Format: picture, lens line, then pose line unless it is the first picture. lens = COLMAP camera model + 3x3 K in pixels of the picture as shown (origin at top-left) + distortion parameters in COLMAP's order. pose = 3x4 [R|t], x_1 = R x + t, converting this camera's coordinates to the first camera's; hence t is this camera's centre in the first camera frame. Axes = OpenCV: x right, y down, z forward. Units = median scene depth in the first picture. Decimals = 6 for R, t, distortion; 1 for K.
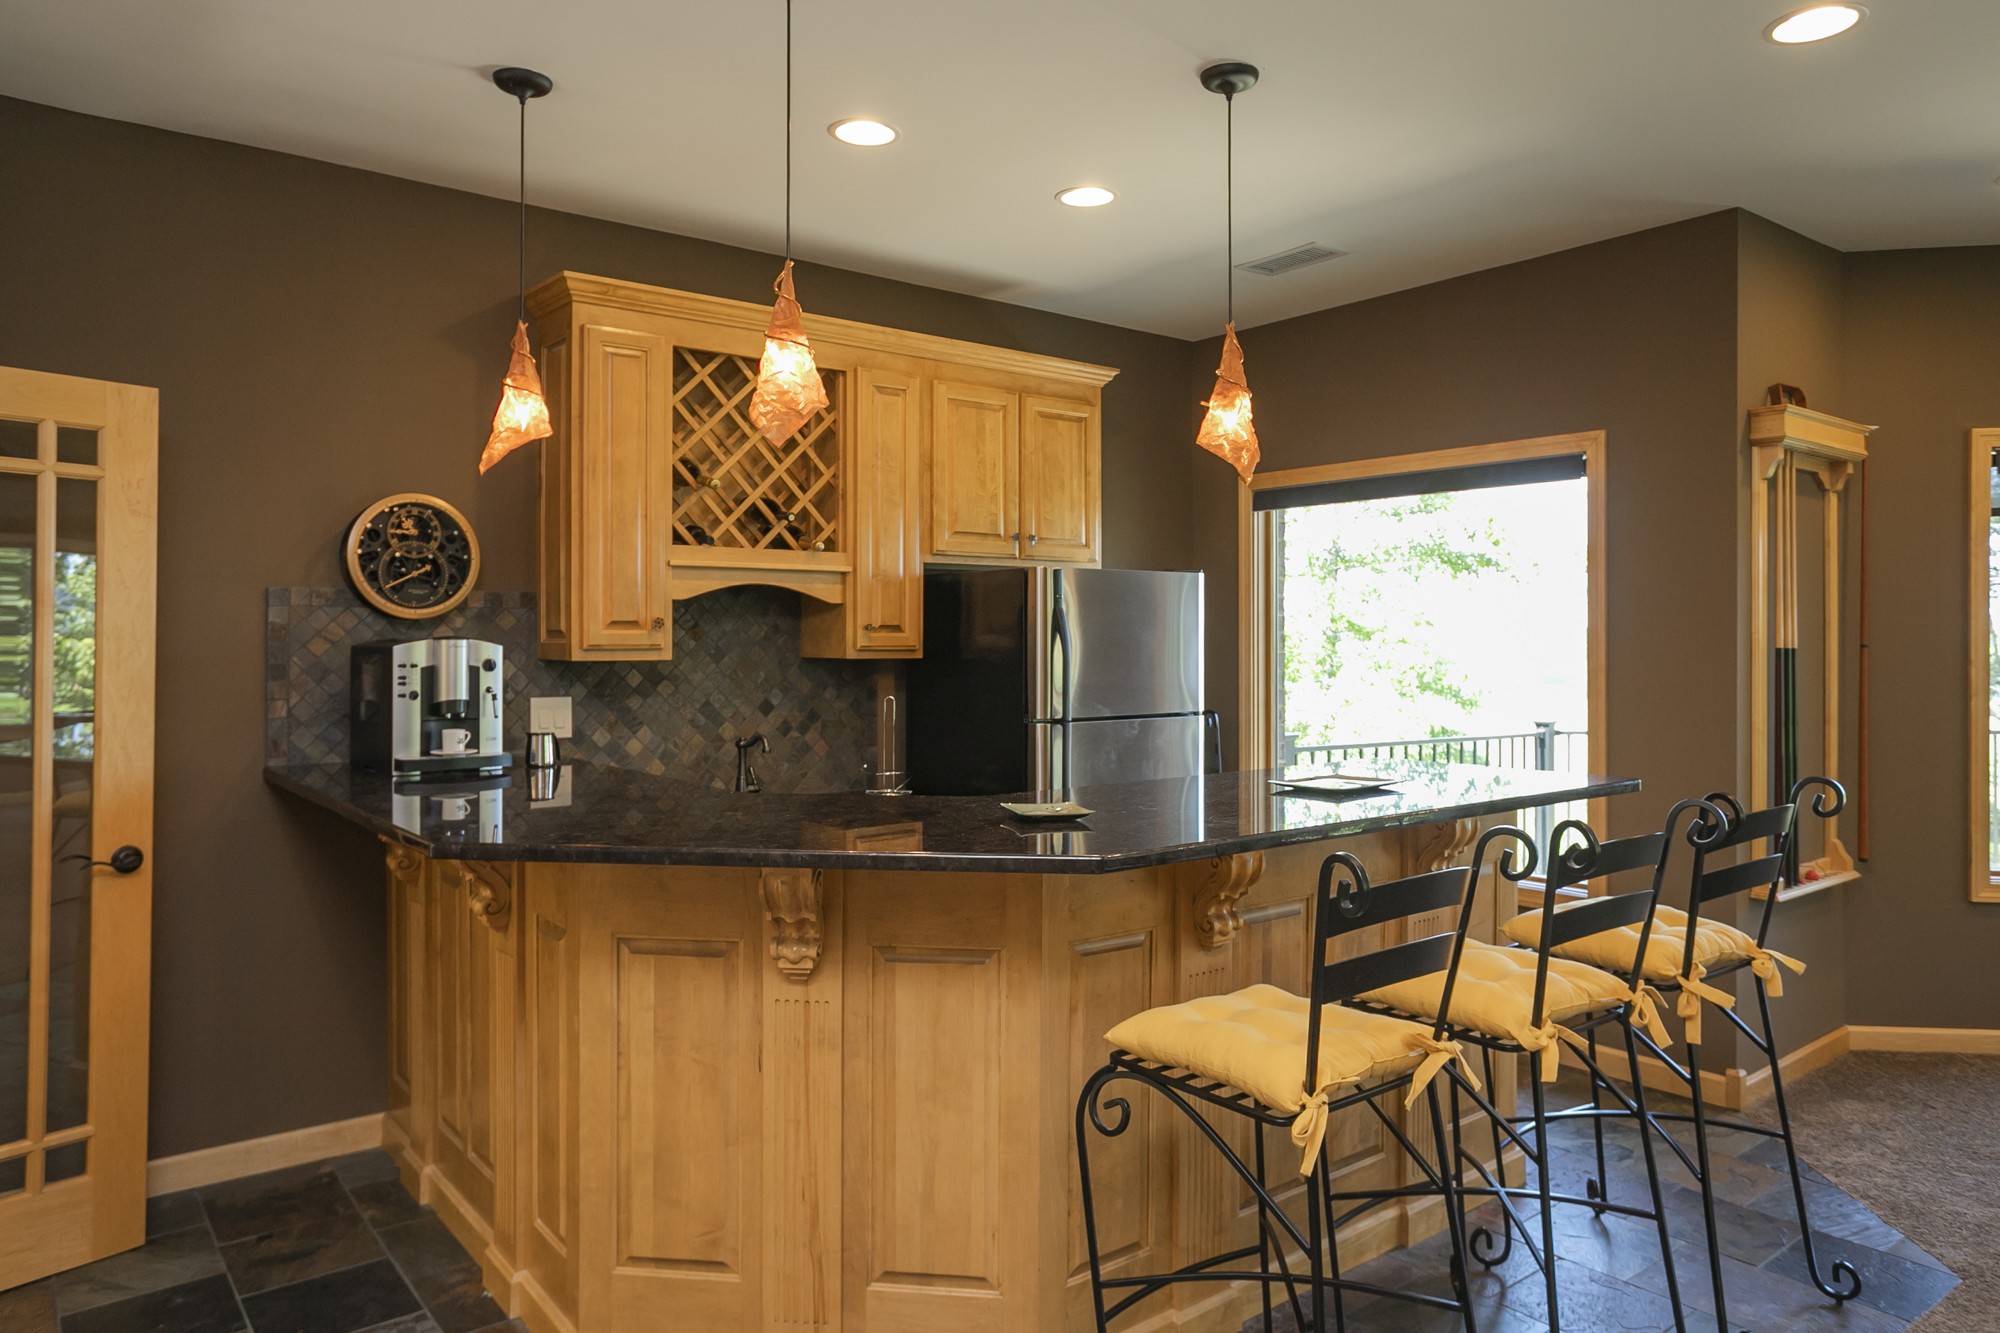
lens RADIAL K [[1321.6, 0, 1004.1], [0, 1321.6, 646.8], [0, 0, 1]] dist [-0.022533, 0.040011]
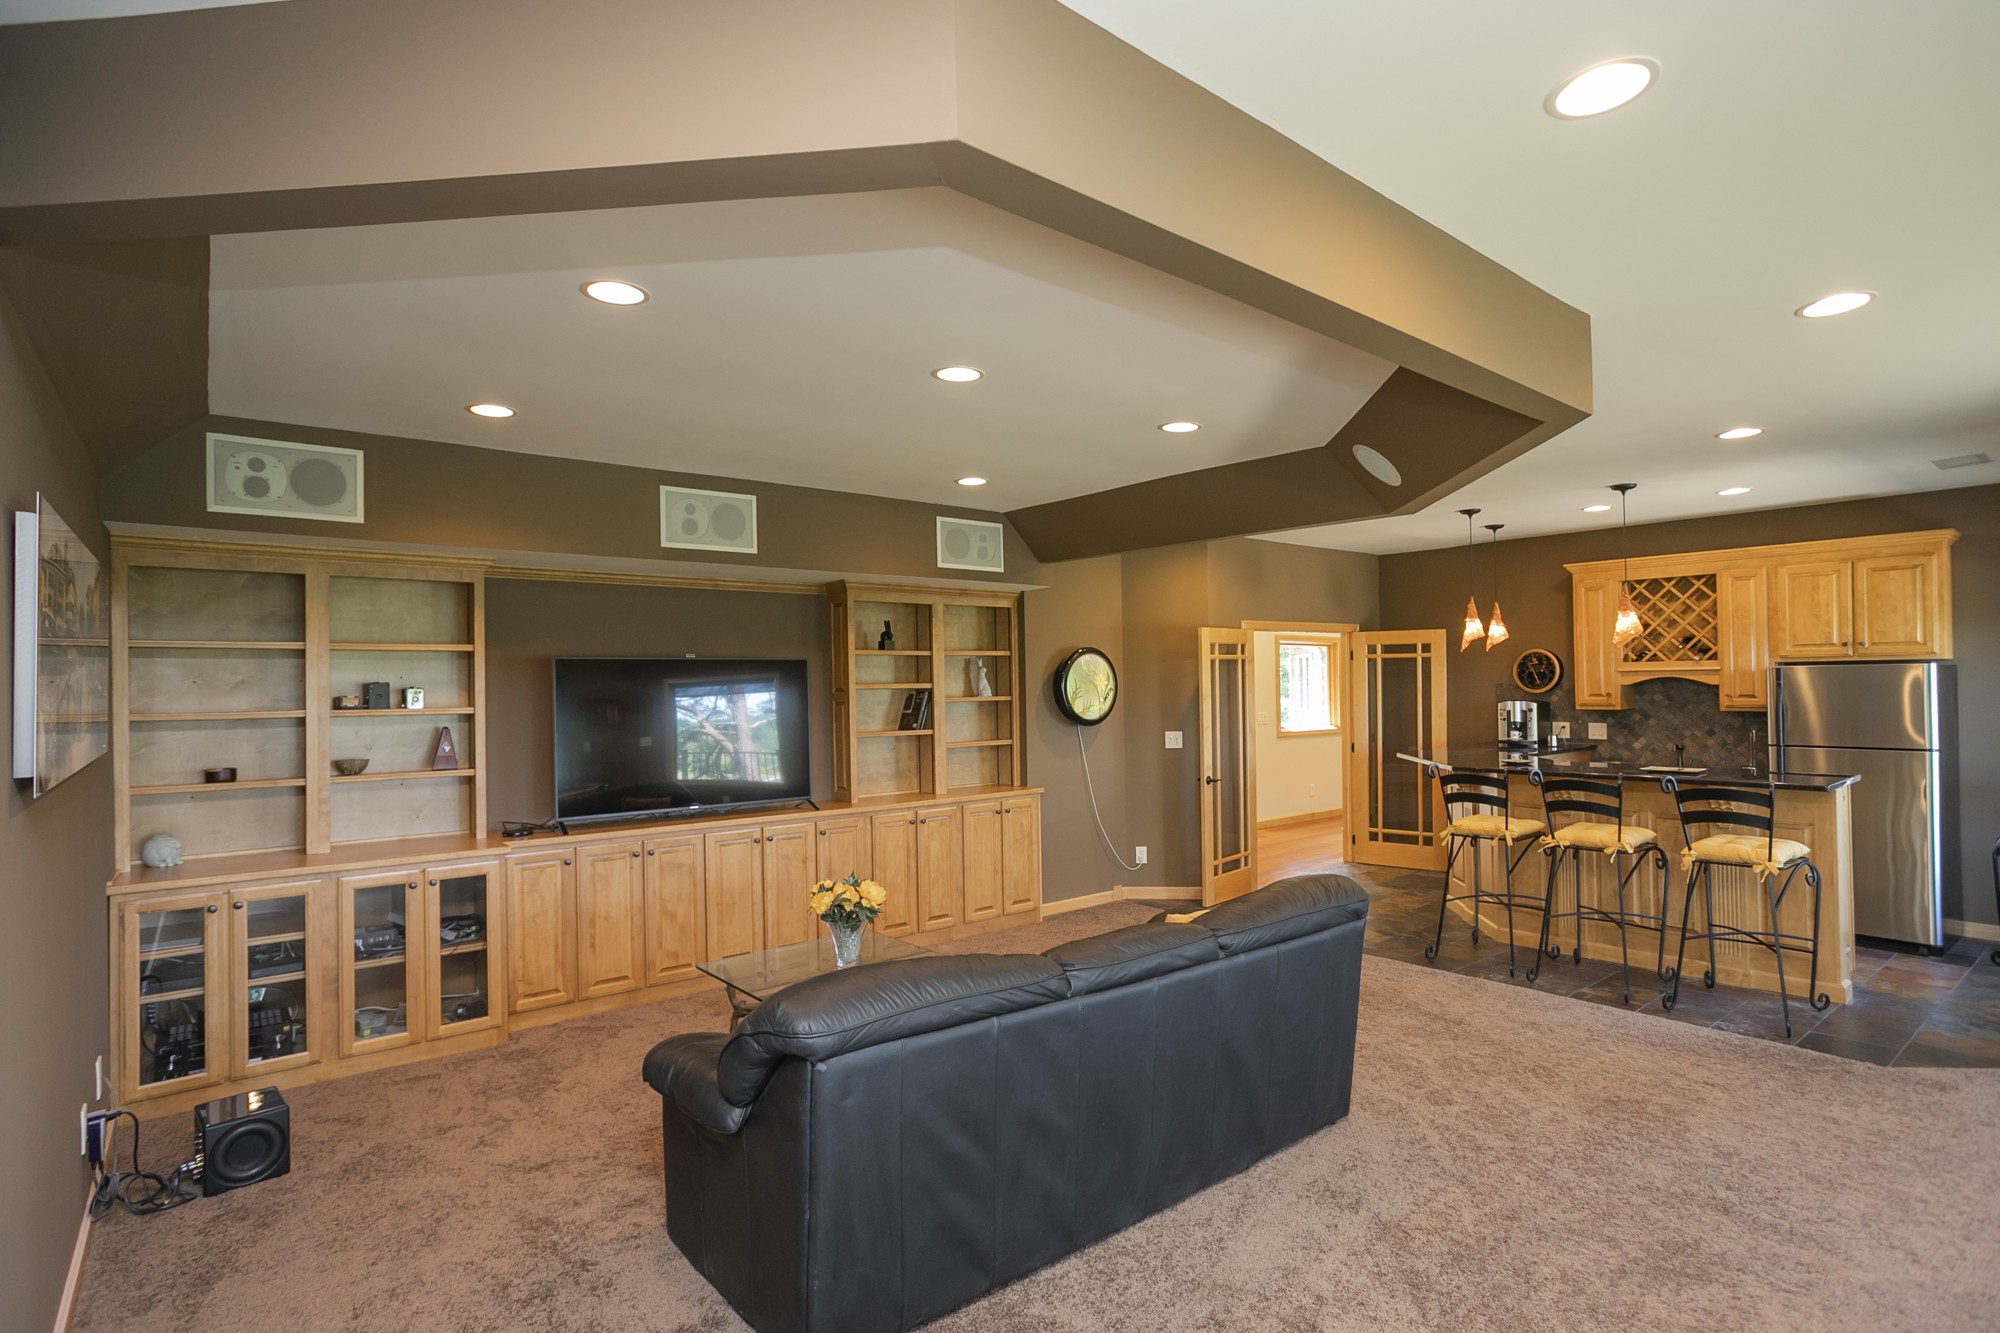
lens RADIAL K [[921.0, 0, 996.0], [0, 921.0, 683.6], [0, 0, 1]] dist [0.000814, 0.000087]
pose [[-0.011962, -0.004932, -0.999916, 1.553410], [0.006832, 0.999964, -0.005014, -0.039603], [0.999905, -0.006891, -0.011927, -0.145211]]
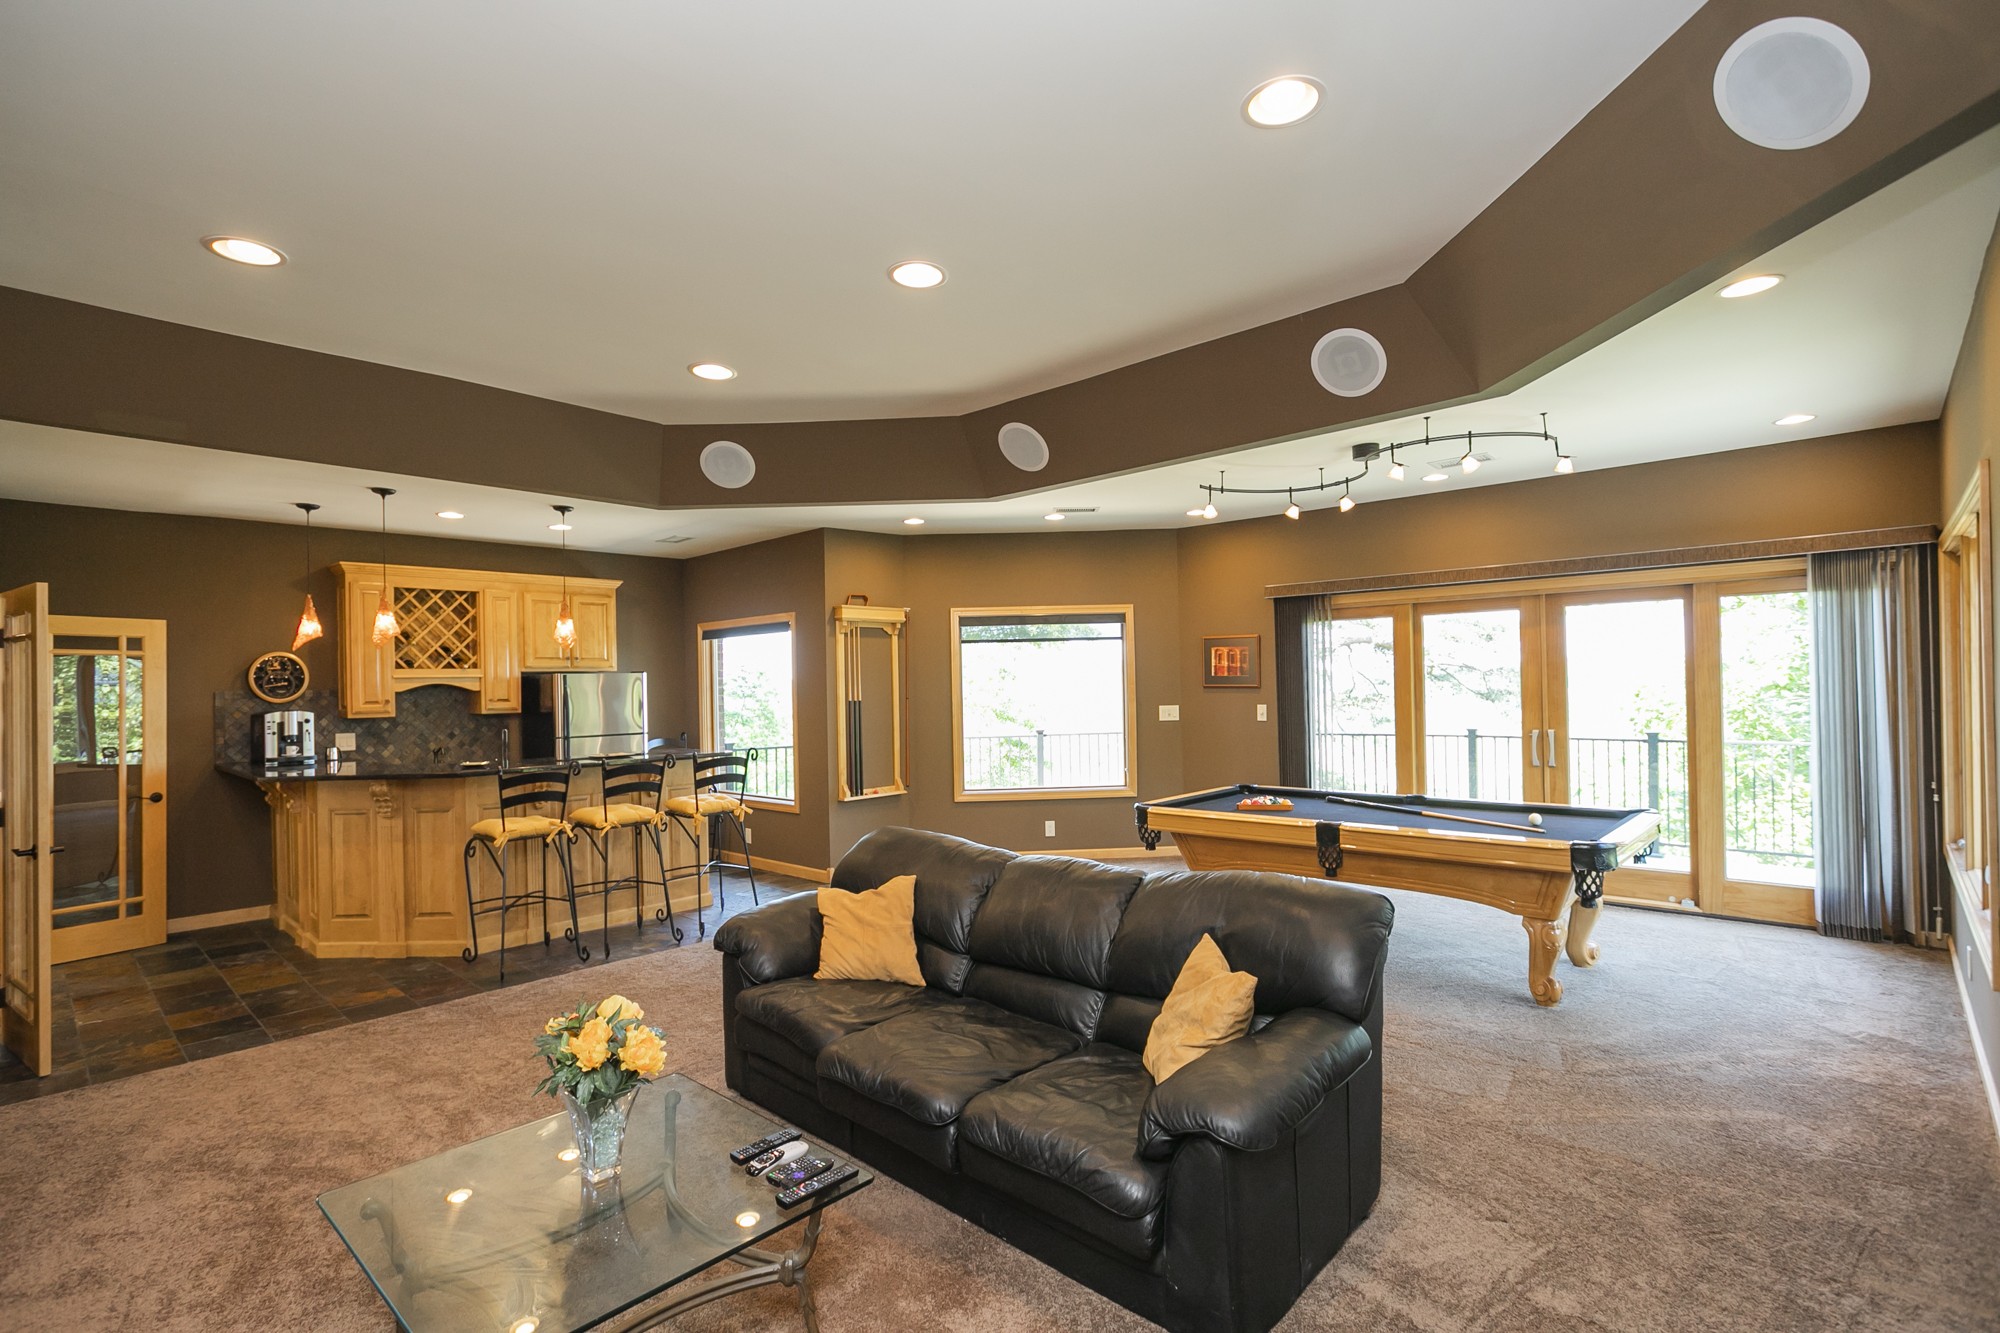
lens RADIAL K [[1009.0, 0, 974.5], [0, 1009.0, 679.8], [0, 0, 1]] dist [-0.051443, 0.041663]
pose [[0.994335, -0.023163, 0.103737, 0.653802], [0.024443, 0.999640, -0.011079, -0.011948], [-0.103443, 0.013552, 0.994543, -0.985931]]
